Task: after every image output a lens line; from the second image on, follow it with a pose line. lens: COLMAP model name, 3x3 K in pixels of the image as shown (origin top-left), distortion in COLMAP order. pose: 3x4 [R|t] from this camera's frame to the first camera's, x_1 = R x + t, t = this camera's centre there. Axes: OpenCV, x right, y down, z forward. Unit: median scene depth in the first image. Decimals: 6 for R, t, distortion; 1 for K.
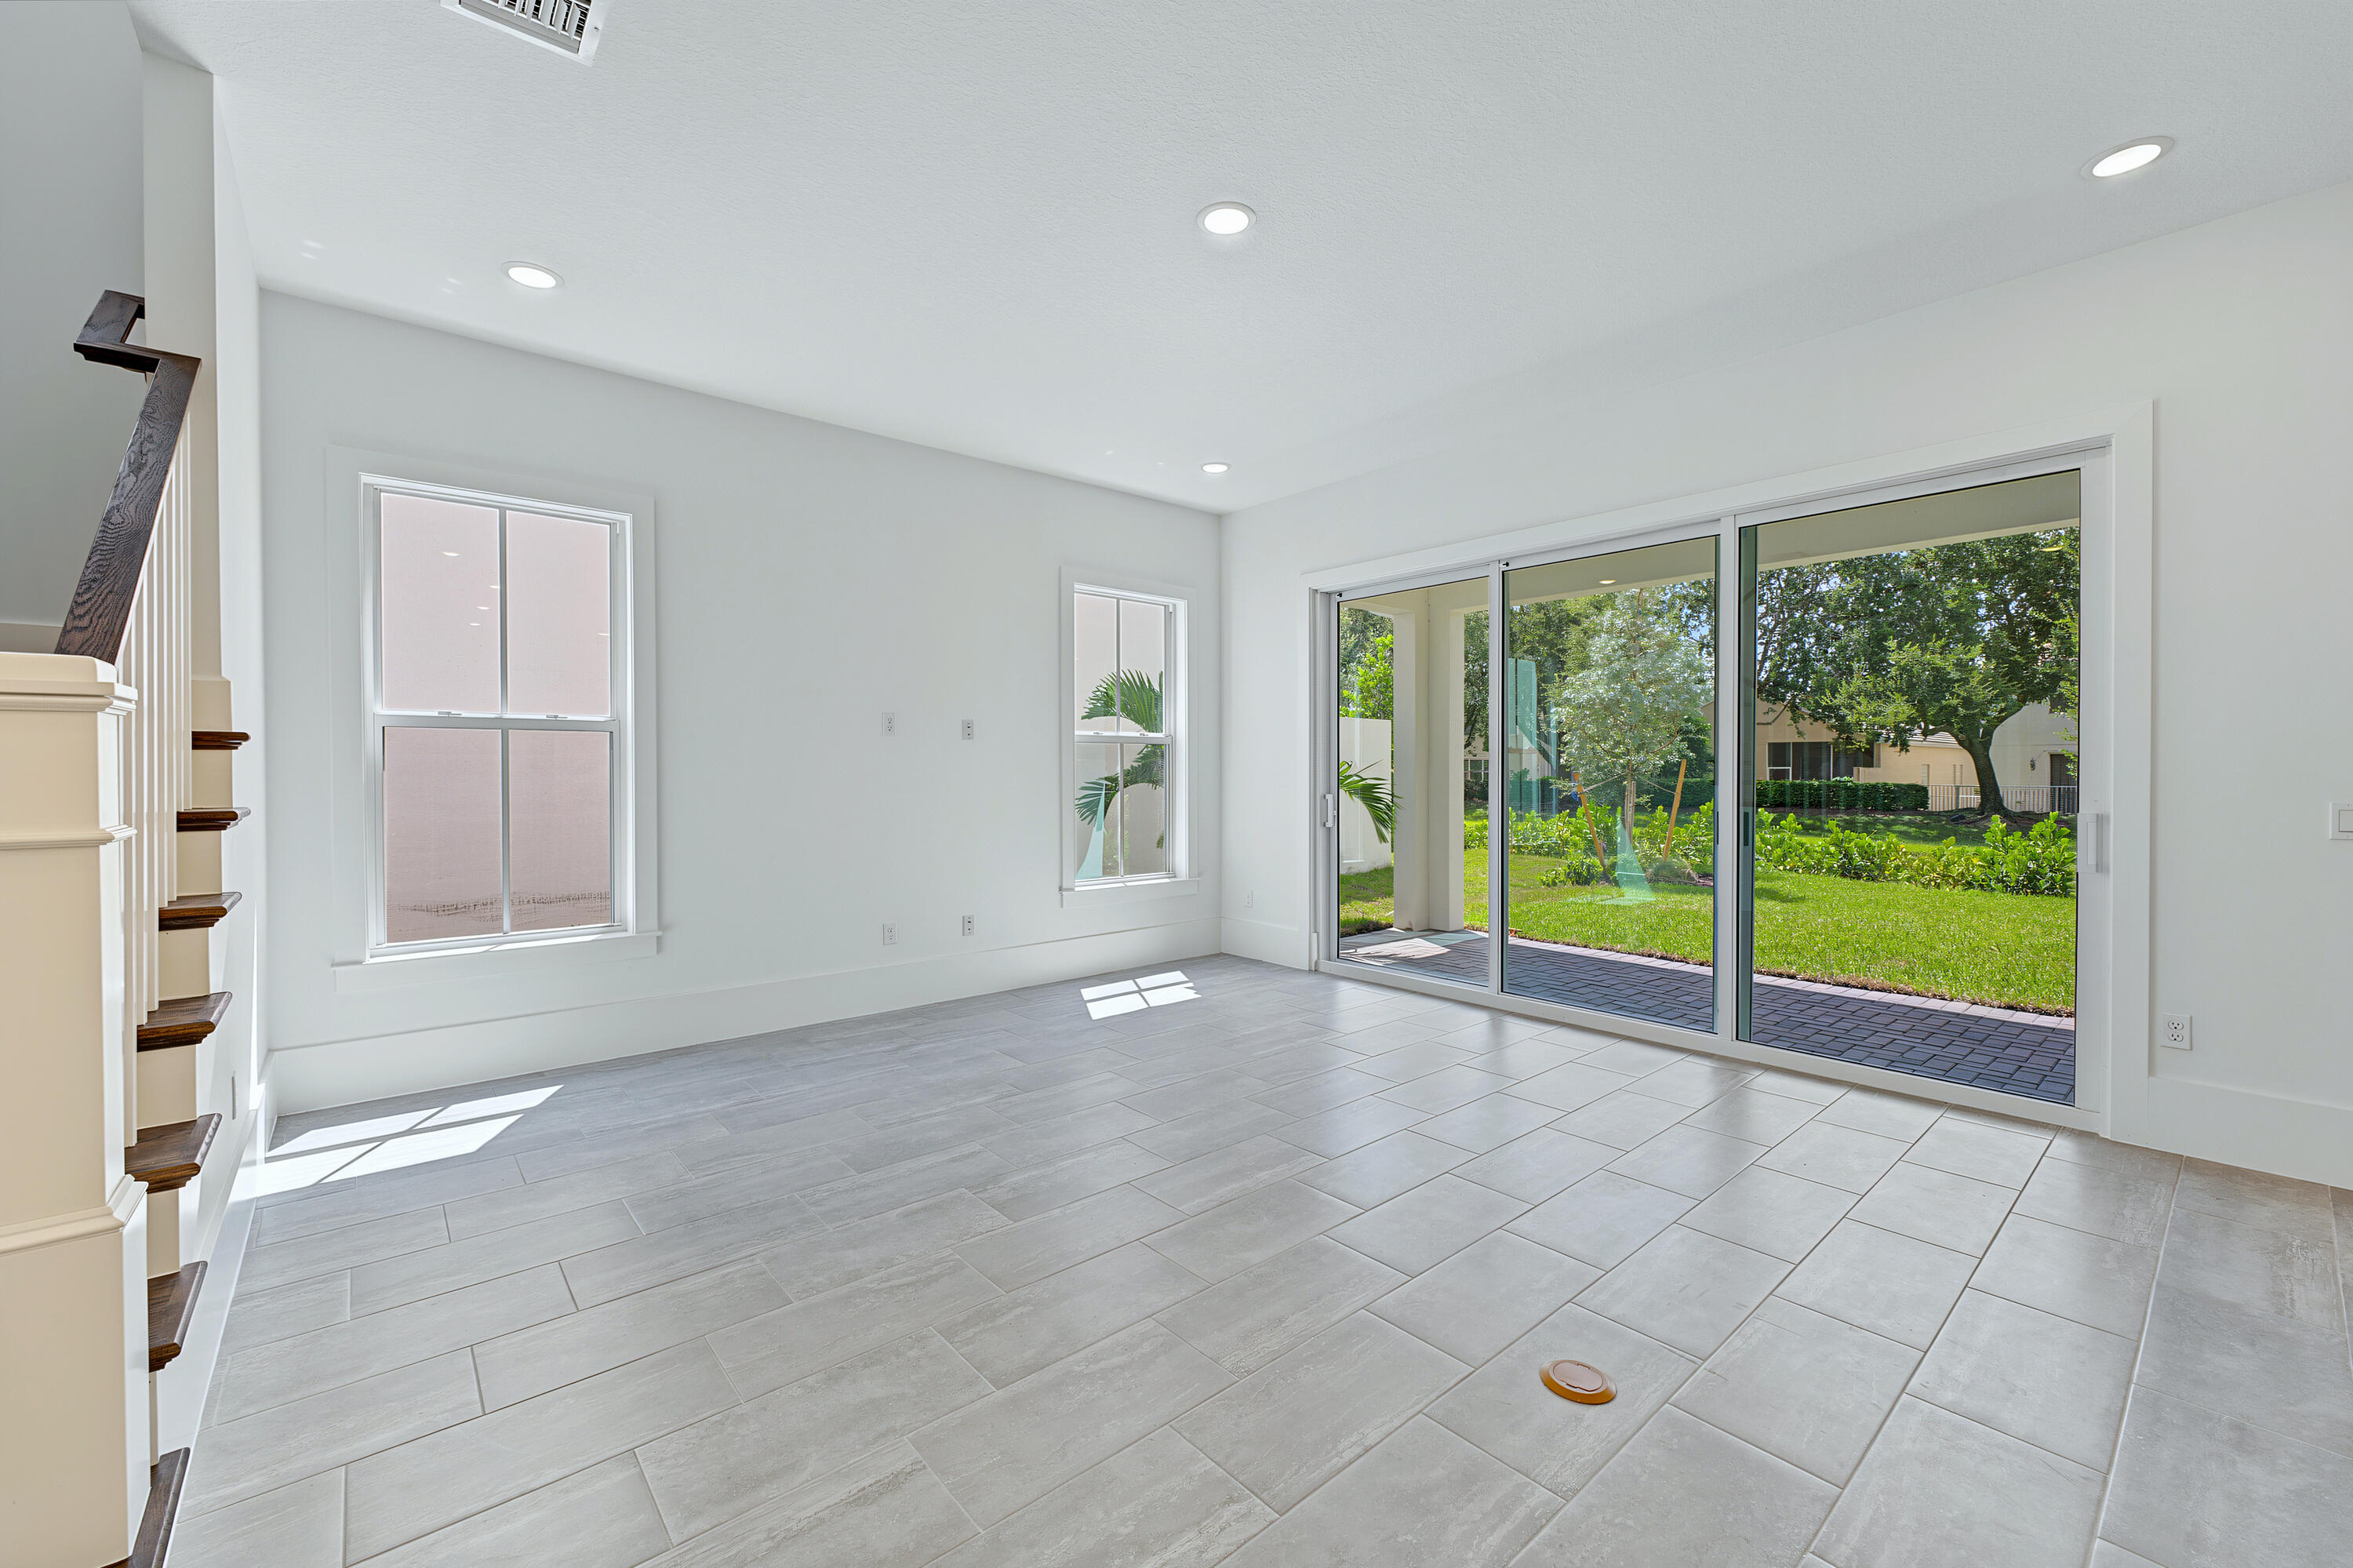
lens RADIAL K [[945.2, 0, 1191.5], [0, 945.2, 772.5], [0, 0, 1]] dist [-0.000499, 0.000443]
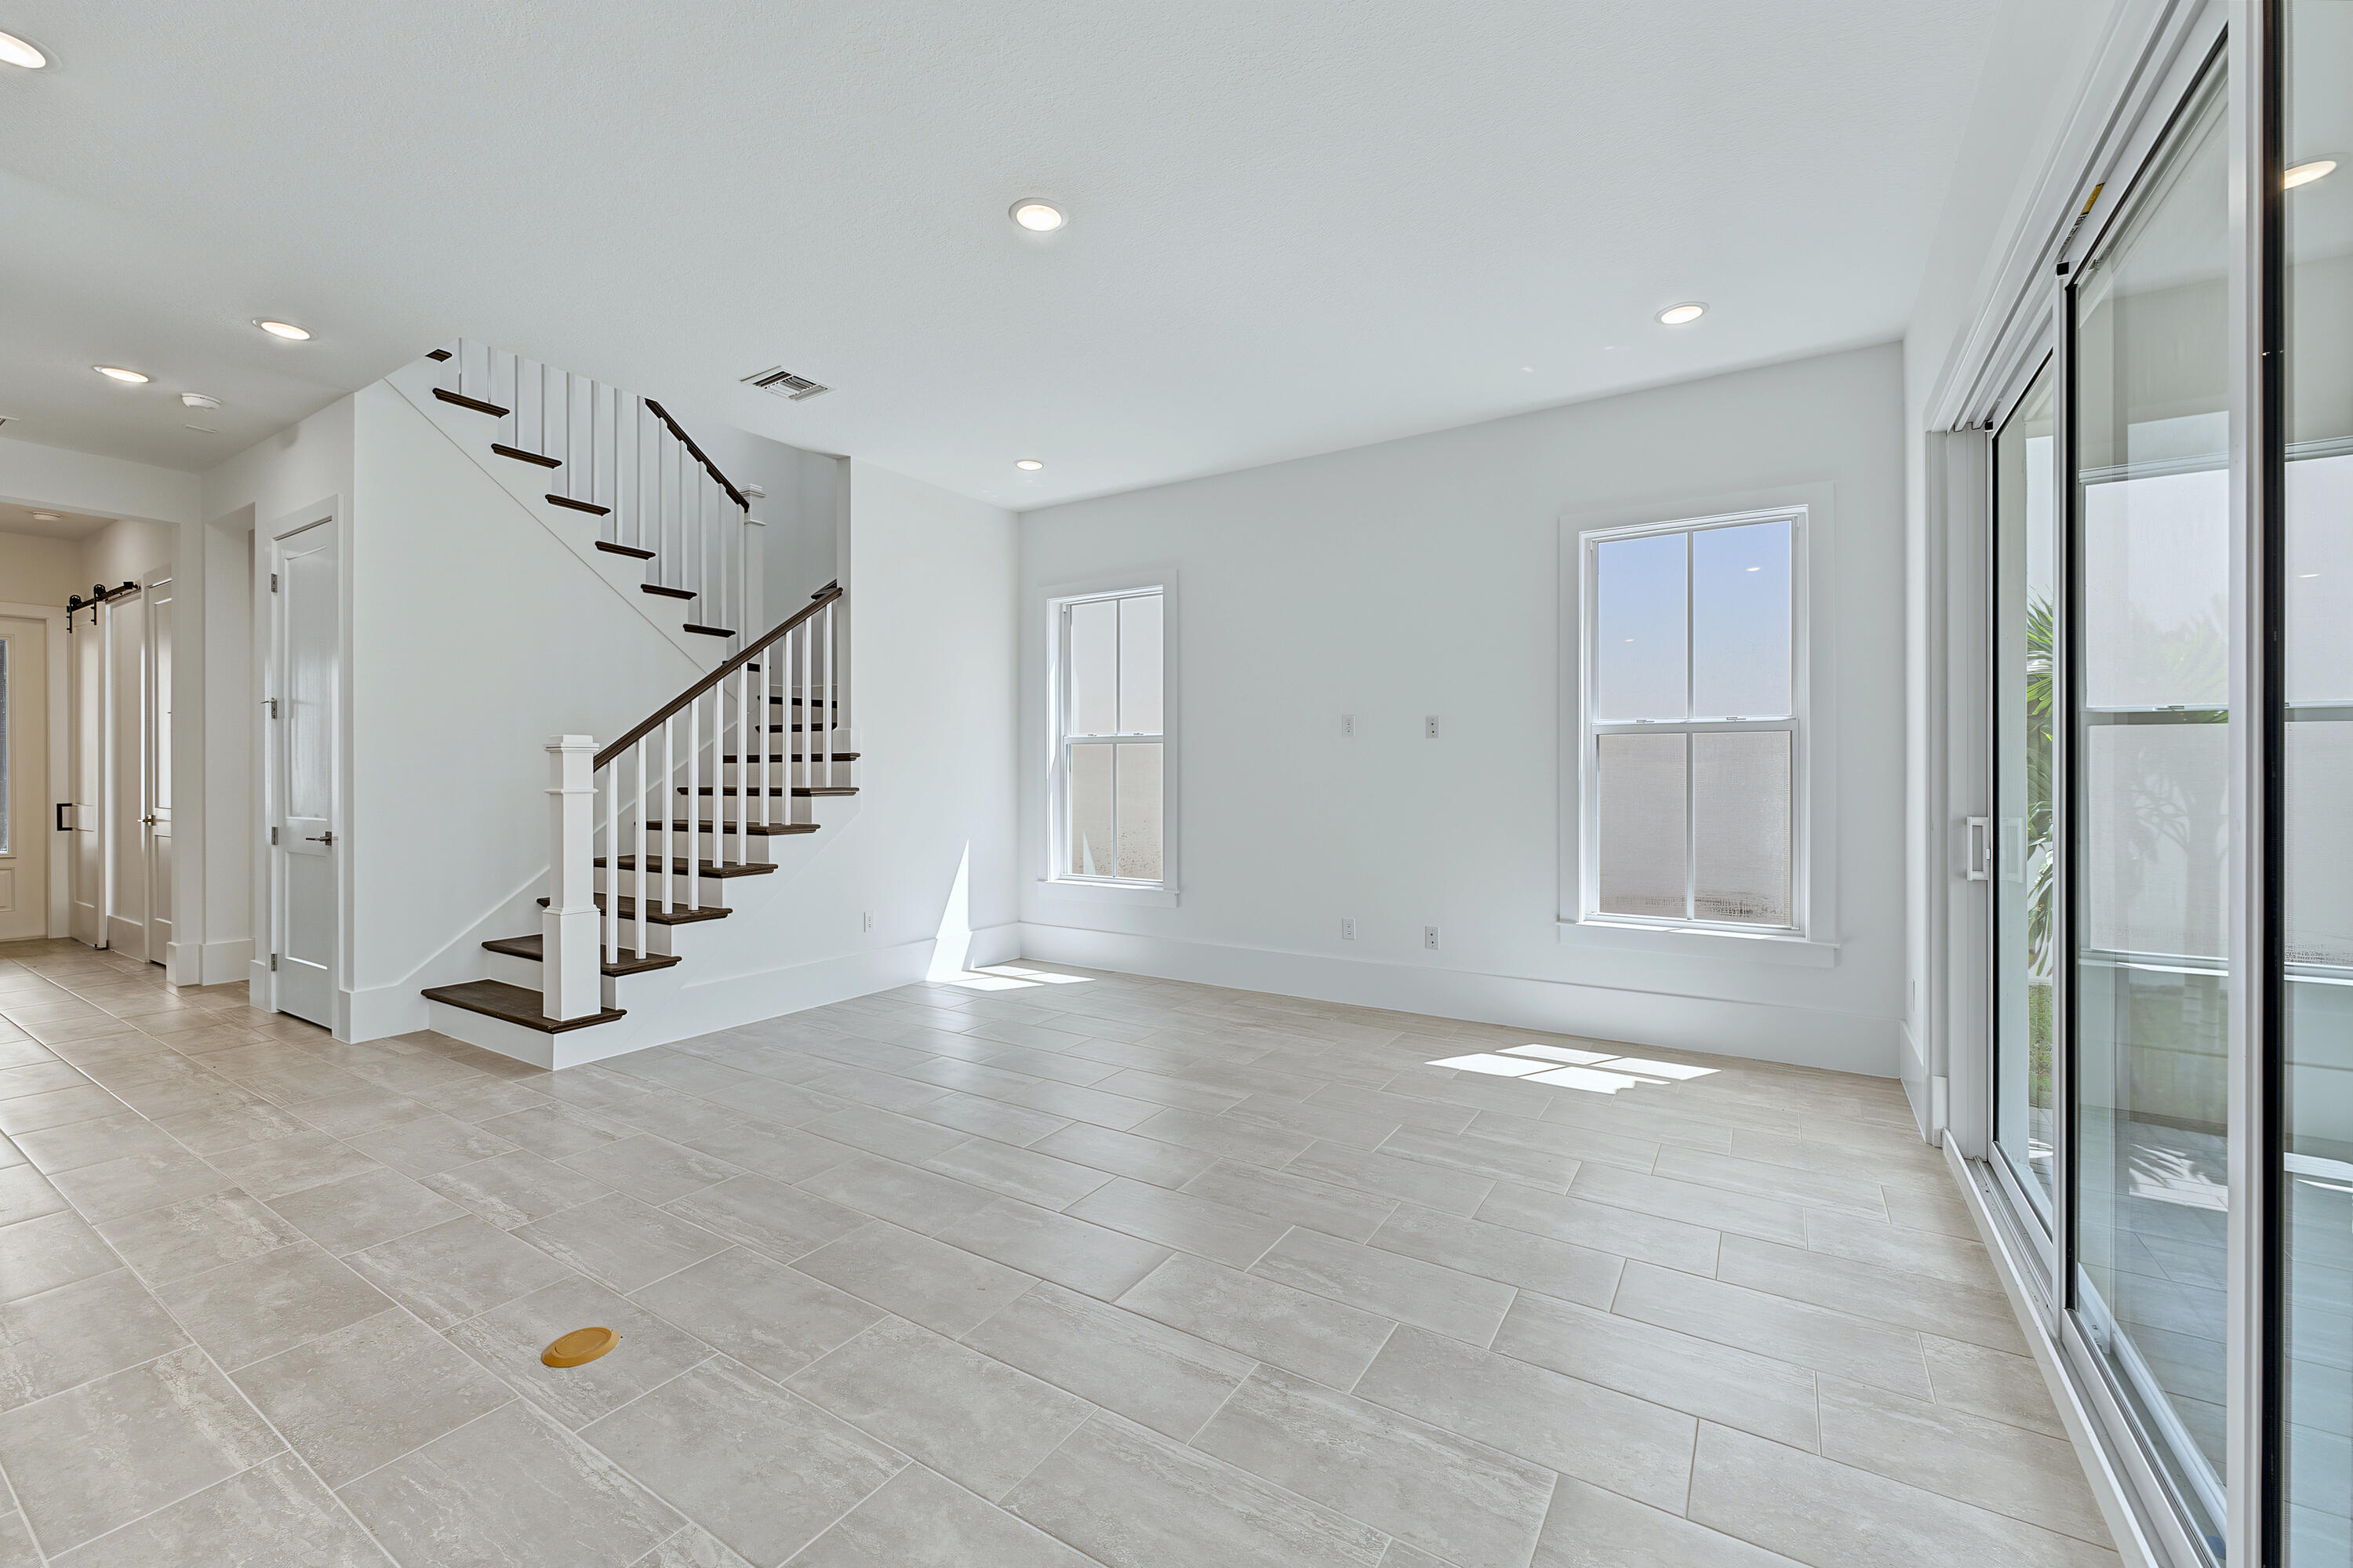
lens RADIAL K [[945.2, 0, 1189.9], [0, 945.2, 777.5], [0, 0, 1]] dist [-0.000499, 0.000443]
pose [[0.292724, 0.009583, -0.956149, 0.195676], [-0.003248, 0.999954, 0.009028, -0.002598], [0.956191, 0.000462, 0.292742, 0.160814]]
